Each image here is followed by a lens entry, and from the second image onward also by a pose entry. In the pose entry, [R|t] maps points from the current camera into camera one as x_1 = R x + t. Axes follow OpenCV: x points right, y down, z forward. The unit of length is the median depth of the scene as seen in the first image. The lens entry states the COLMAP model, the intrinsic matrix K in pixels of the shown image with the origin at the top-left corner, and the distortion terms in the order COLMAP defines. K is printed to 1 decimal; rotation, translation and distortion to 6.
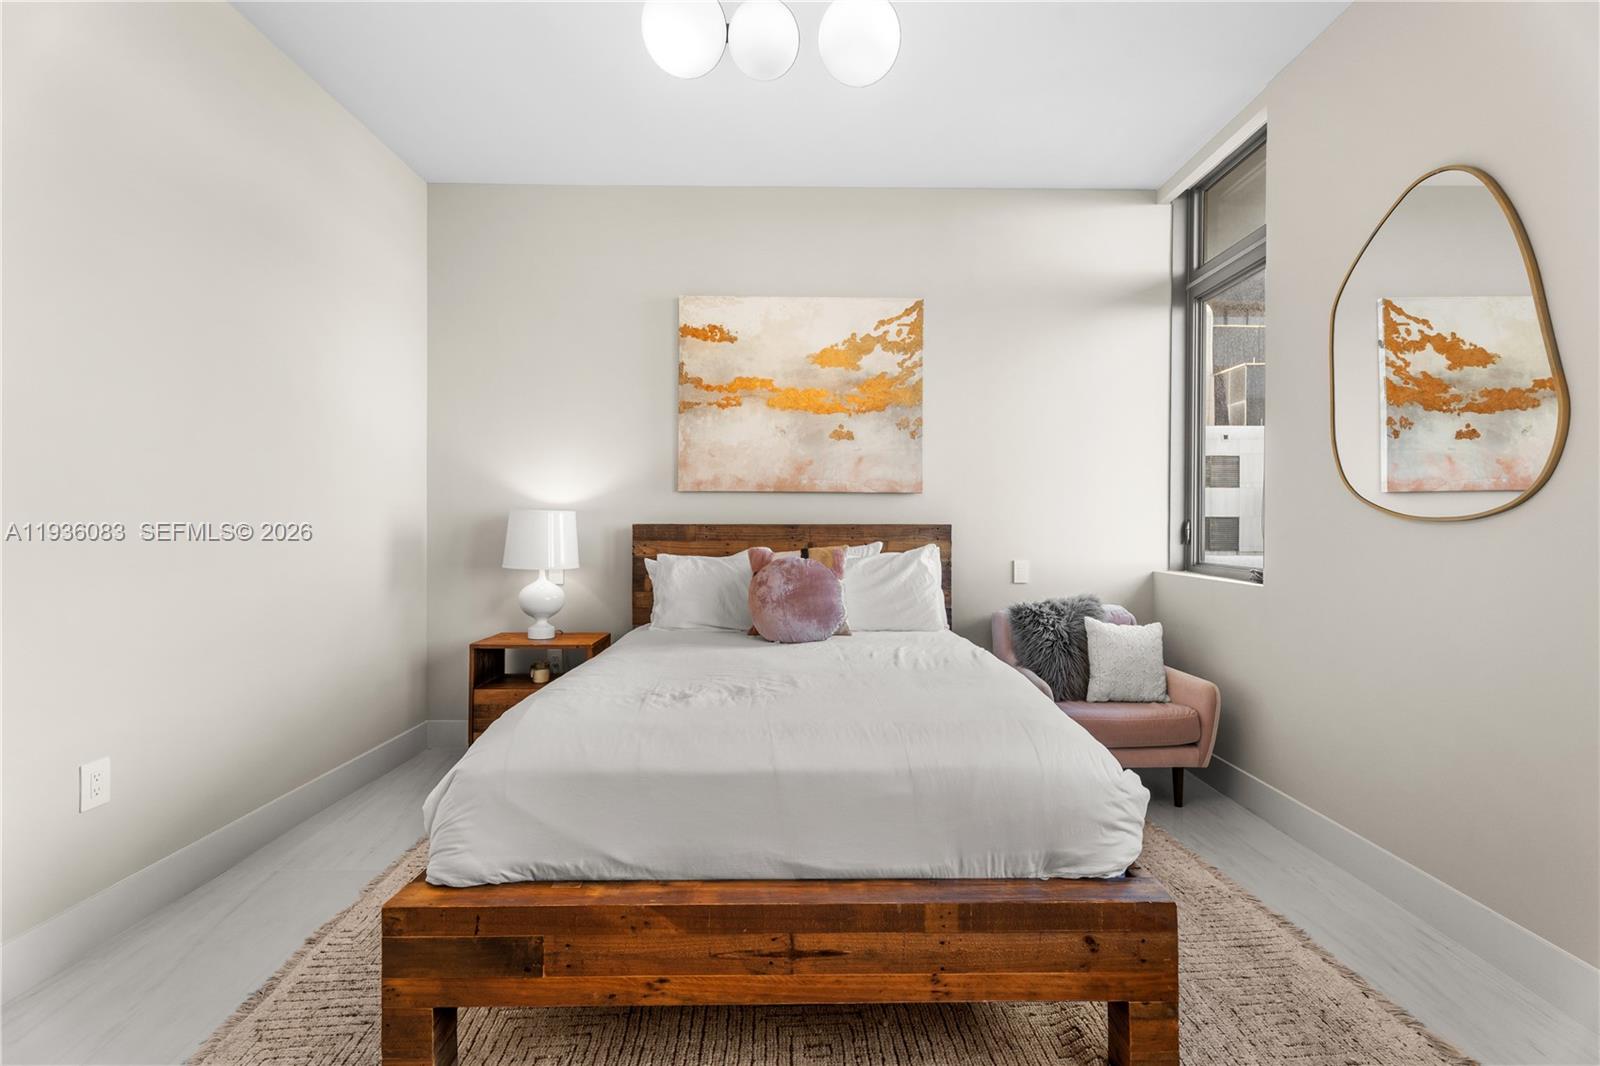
lens RADIAL K [[716.9, 0, 799.3], [0, 716.9, 527.7], [0, 0, 1]] dist [0.003654, -0.002798]
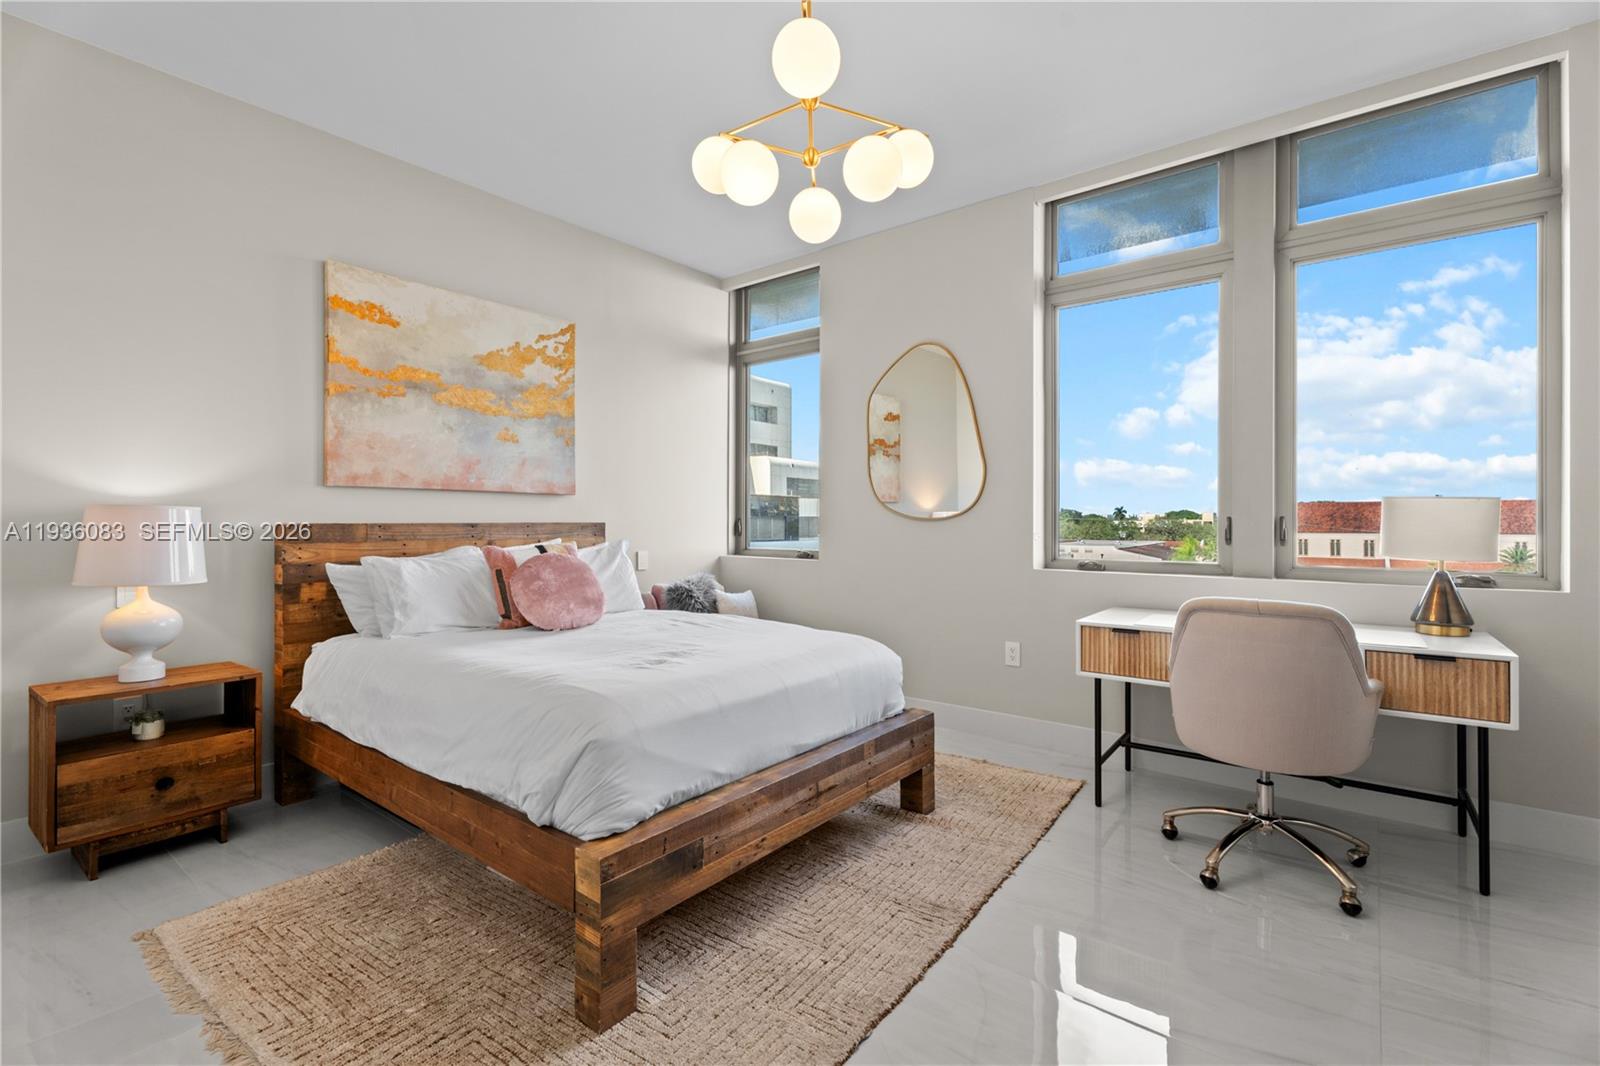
lens RADIAL K [[716.9, 0, 802.7], [0, 716.9, 522.1], [0, 0, 1]] dist [0.003654, -0.002798]
pose [[0.632374, -0.003863, 0.774654, -0.484166], [0.006600, 0.999978, -0.000401, -0.002809], [-0.774635, 0.005366, 0.632386, 0.008326]]
